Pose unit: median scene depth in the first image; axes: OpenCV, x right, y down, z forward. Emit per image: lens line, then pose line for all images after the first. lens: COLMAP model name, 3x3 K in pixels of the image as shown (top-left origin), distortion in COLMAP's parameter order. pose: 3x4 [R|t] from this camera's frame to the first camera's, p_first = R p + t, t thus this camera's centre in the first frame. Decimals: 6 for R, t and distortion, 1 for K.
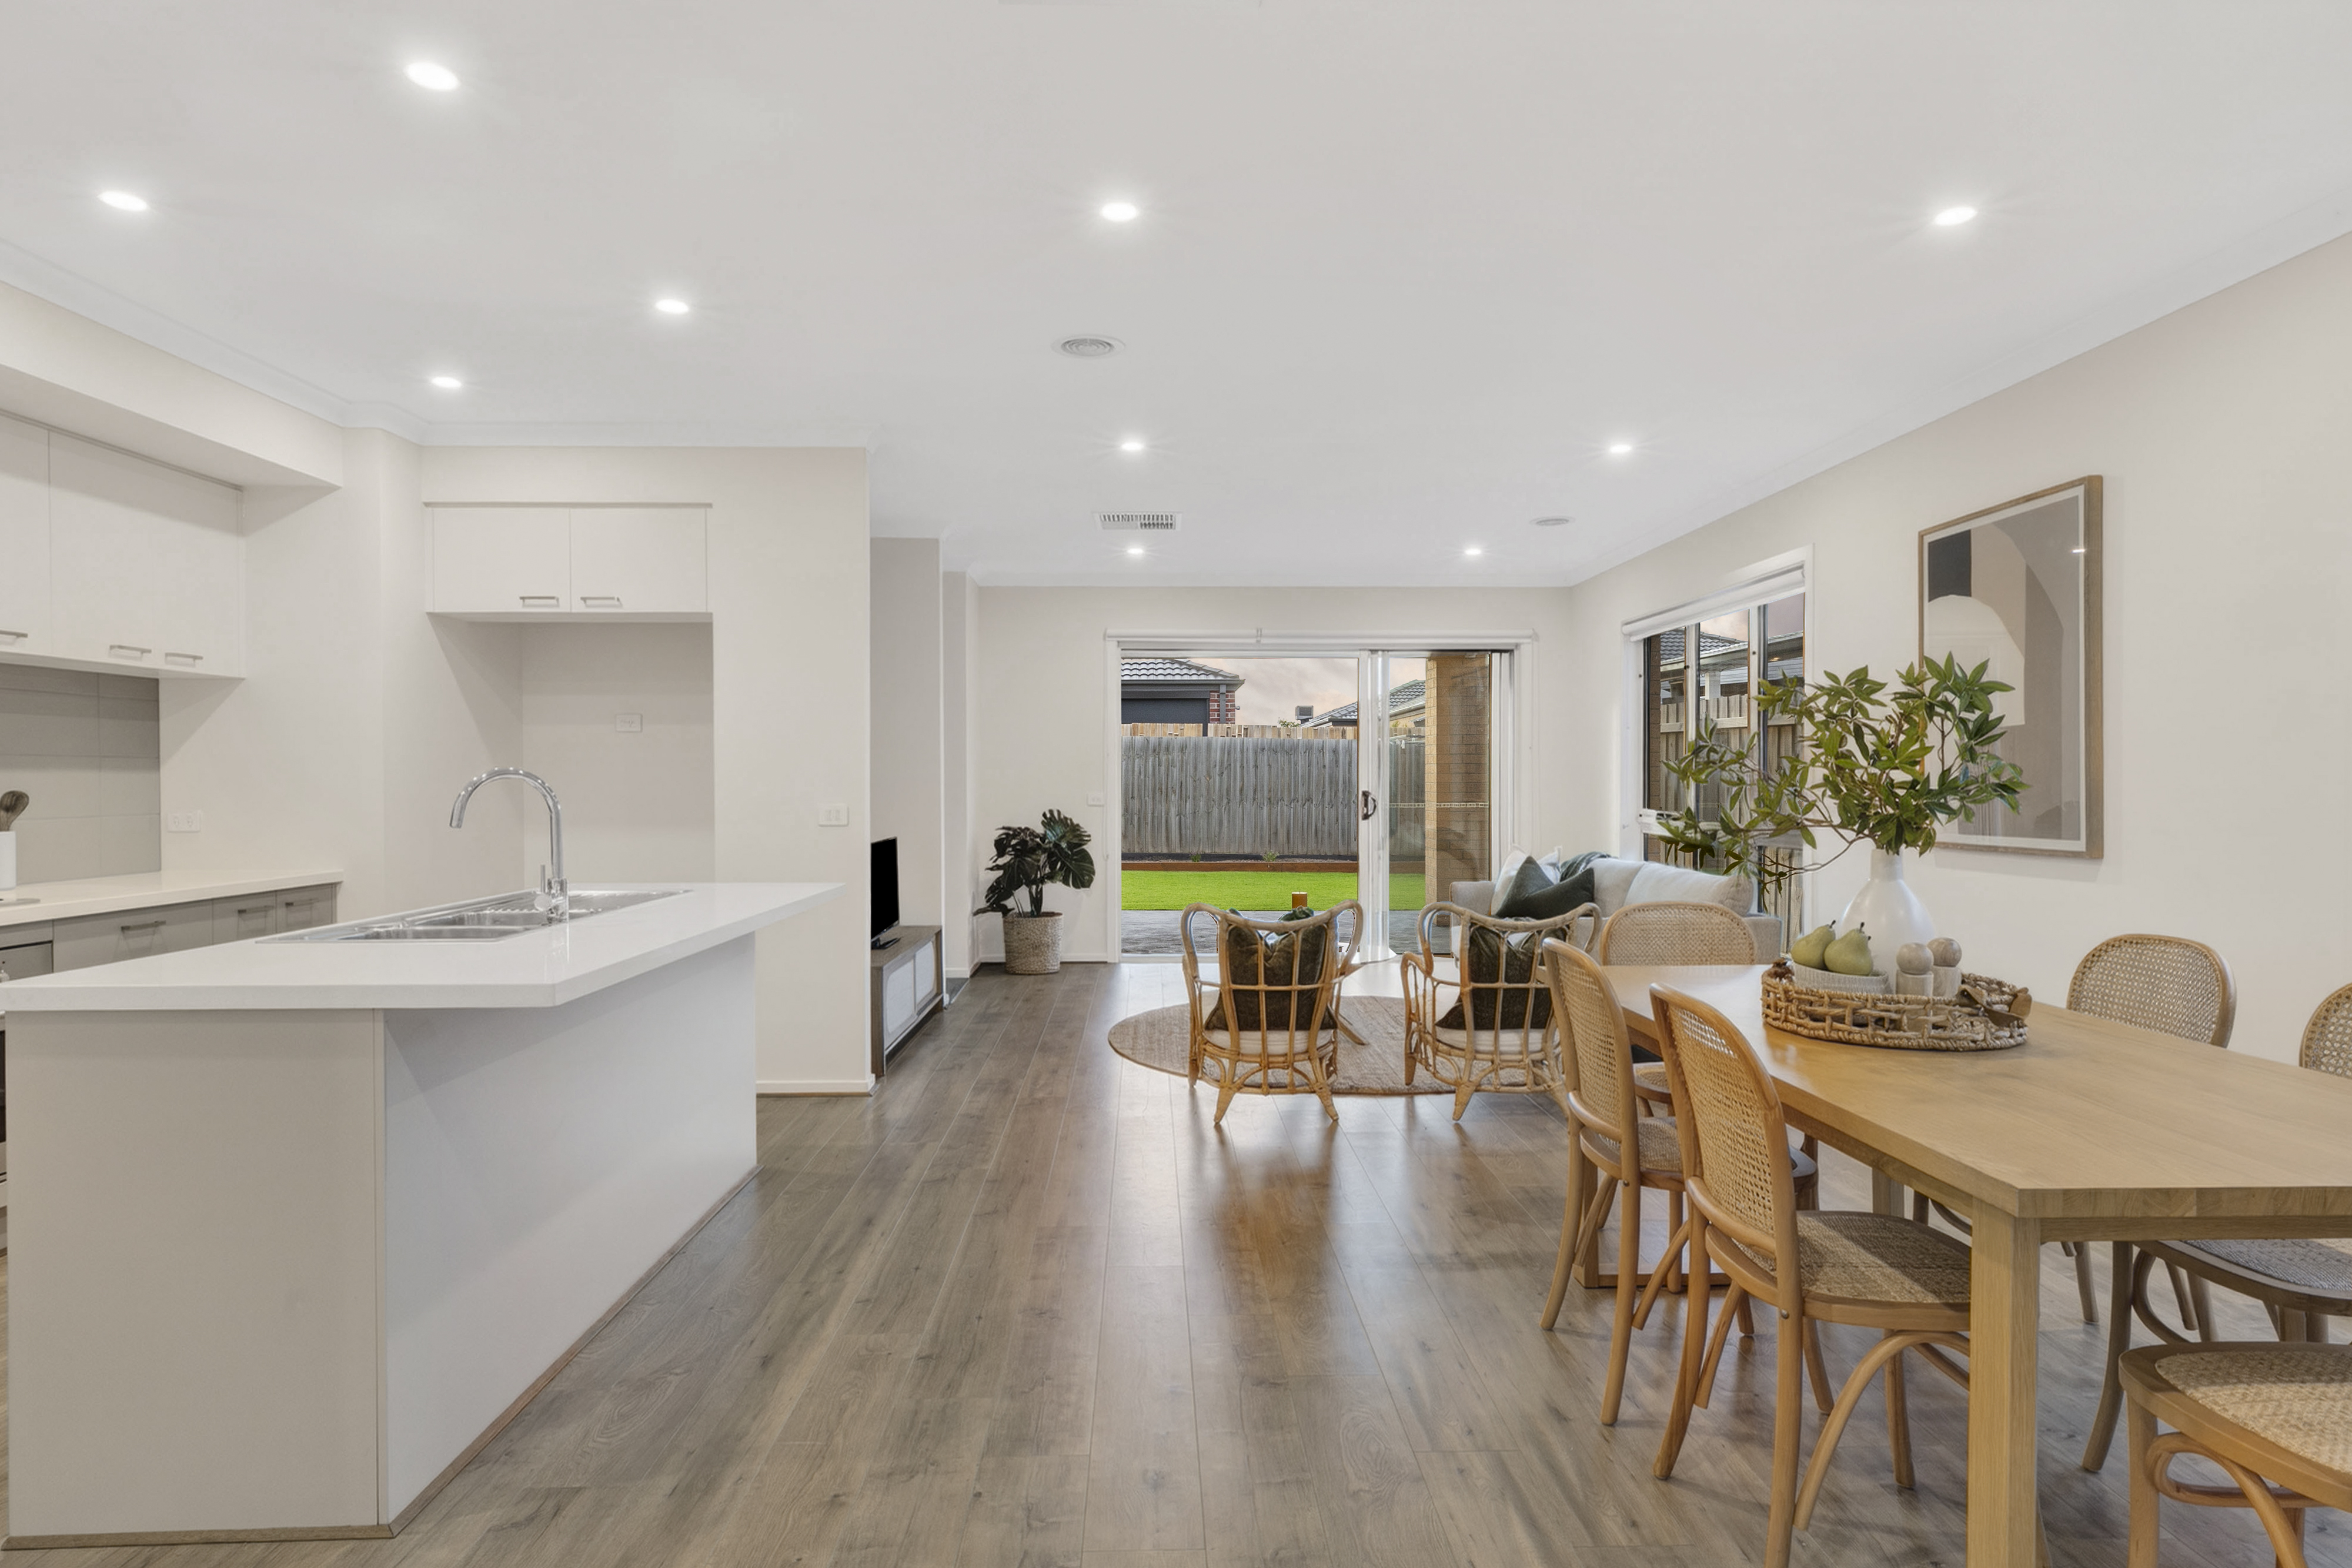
lens RADIAL K [[1321.3, 0, 1176.0], [0, 1321.3, 784.0], [0, 0, 1]] dist [-0.000467, 0.000727]
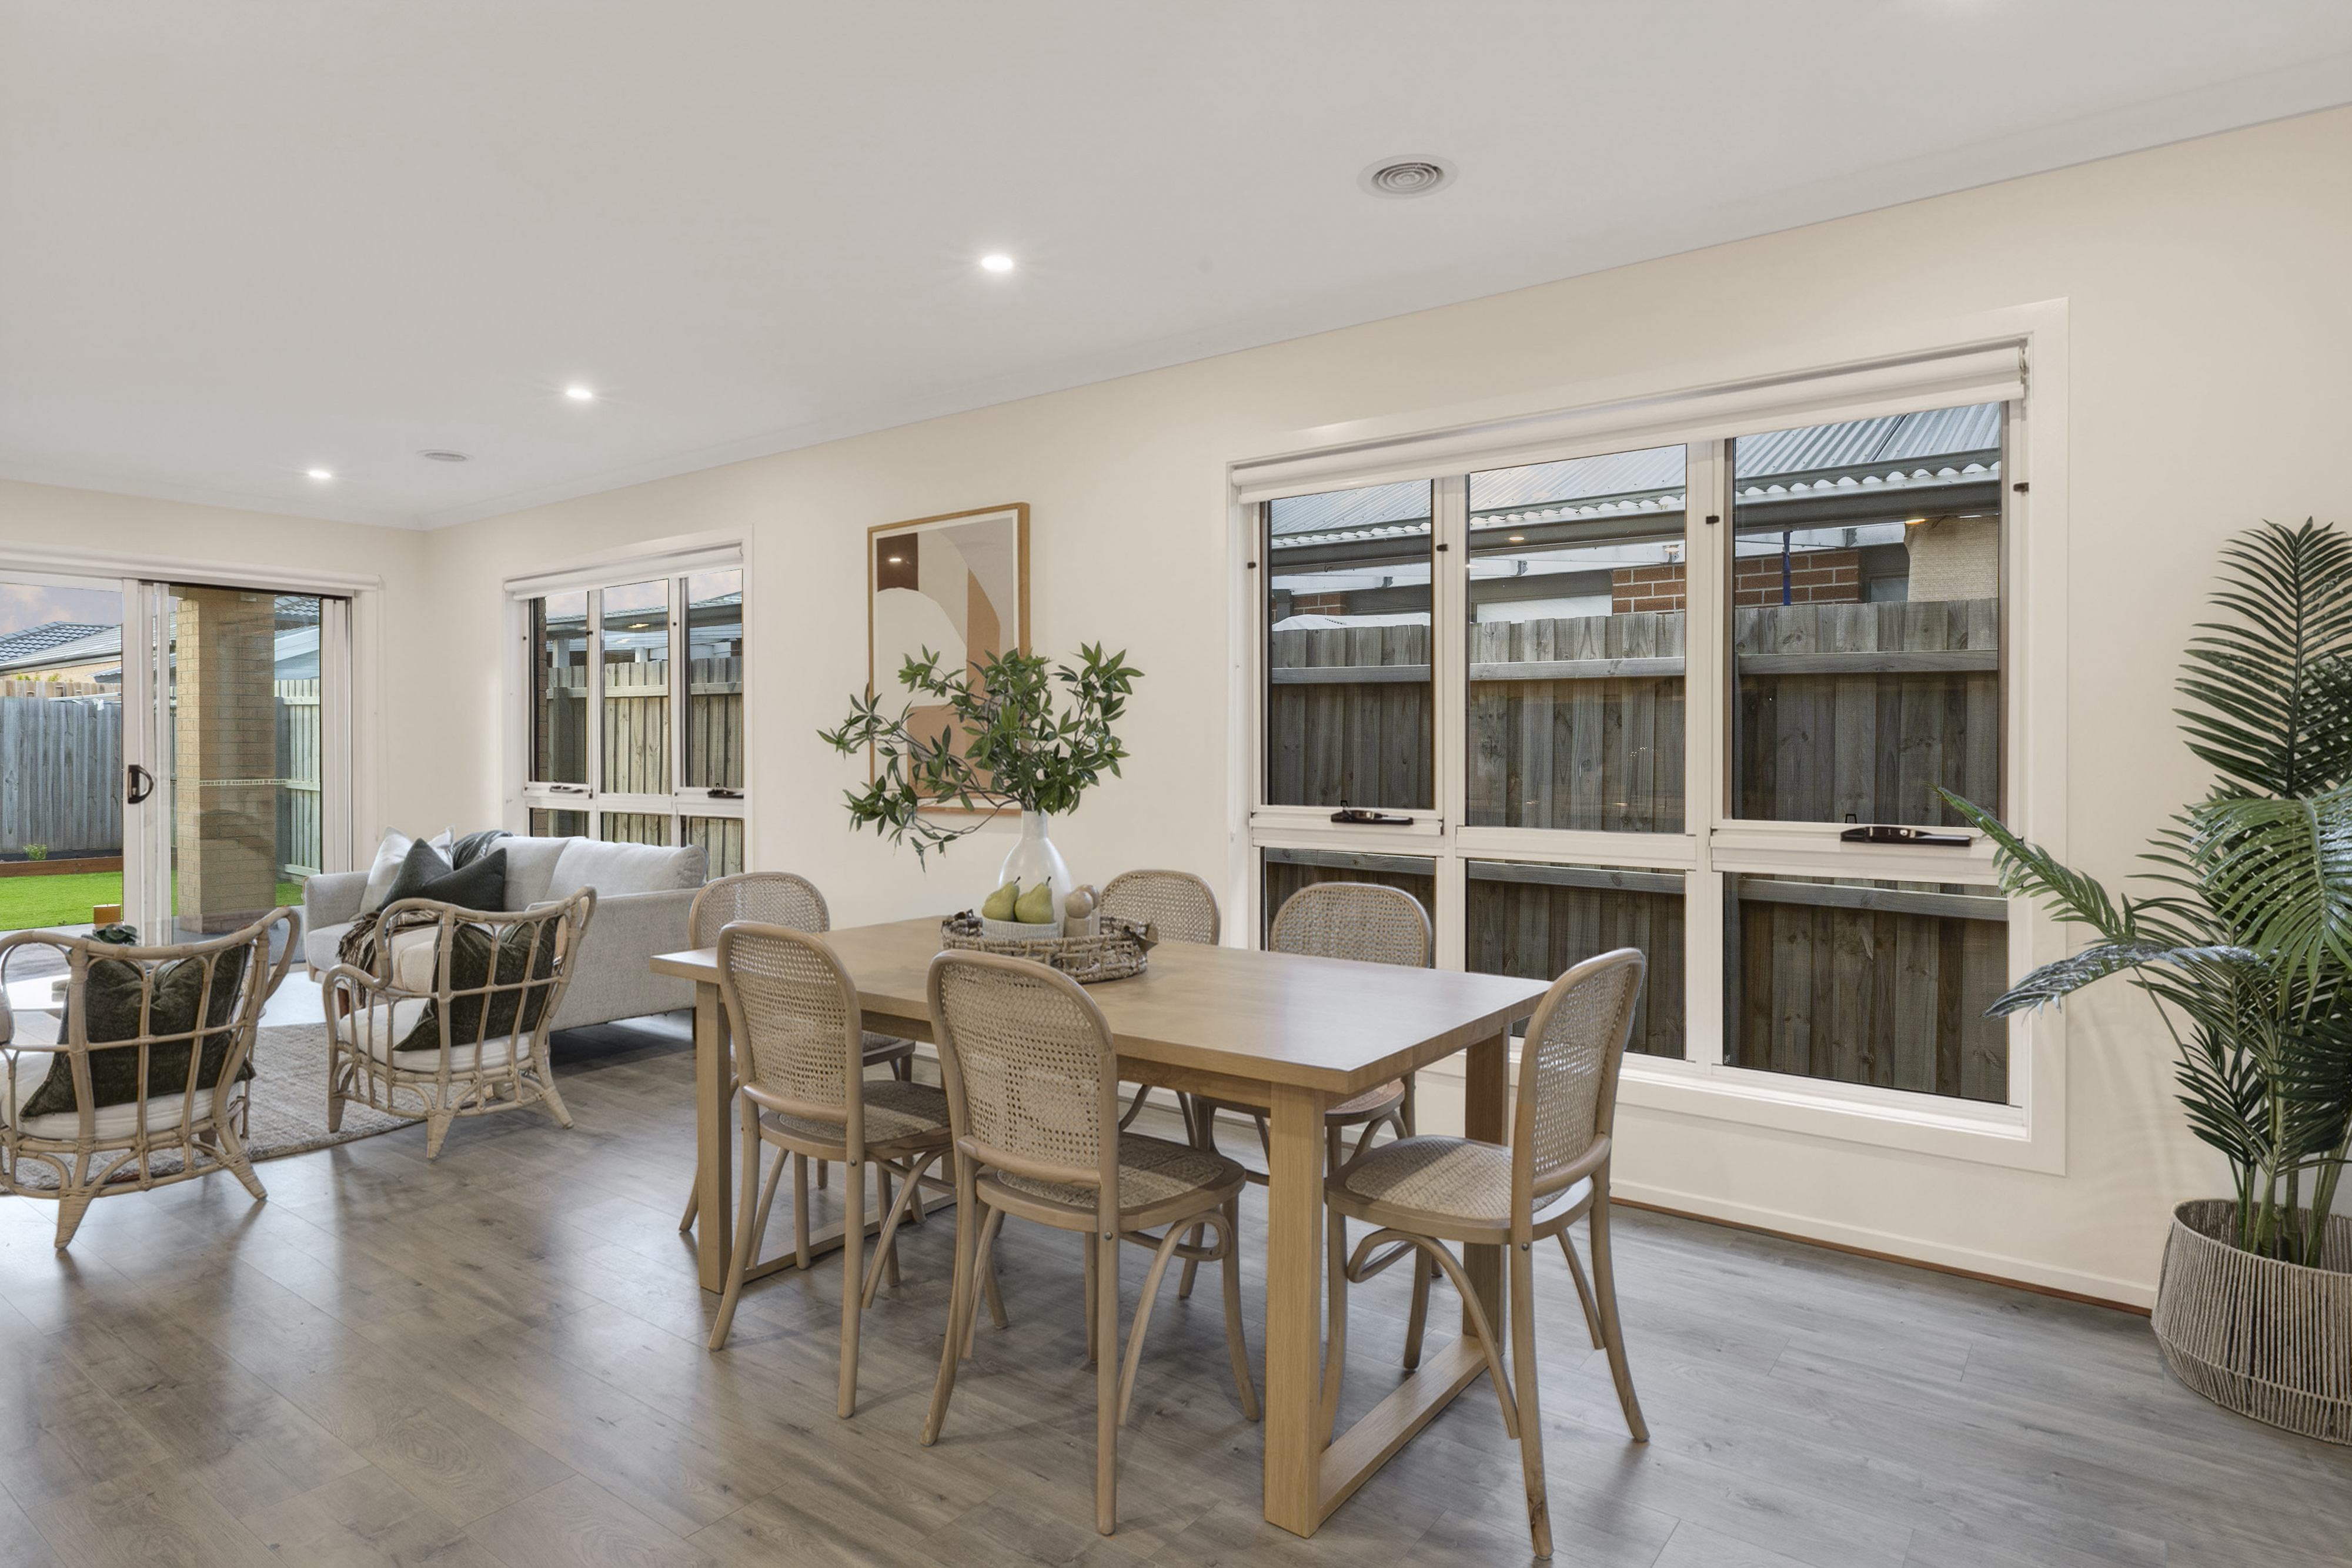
lens RADIAL K [[1314.7, 0, 1175.9], [0, 1314.7, 750.5], [0, 0, 1]] dist [-0.001290, 0.014954]
pose [[0.615301, 0.001294, 0.788291, -0.153316], [0.001959, 0.999993, -0.003170, 0.000485], [-0.788290, 0.003494, 0.615294, 0.116773]]
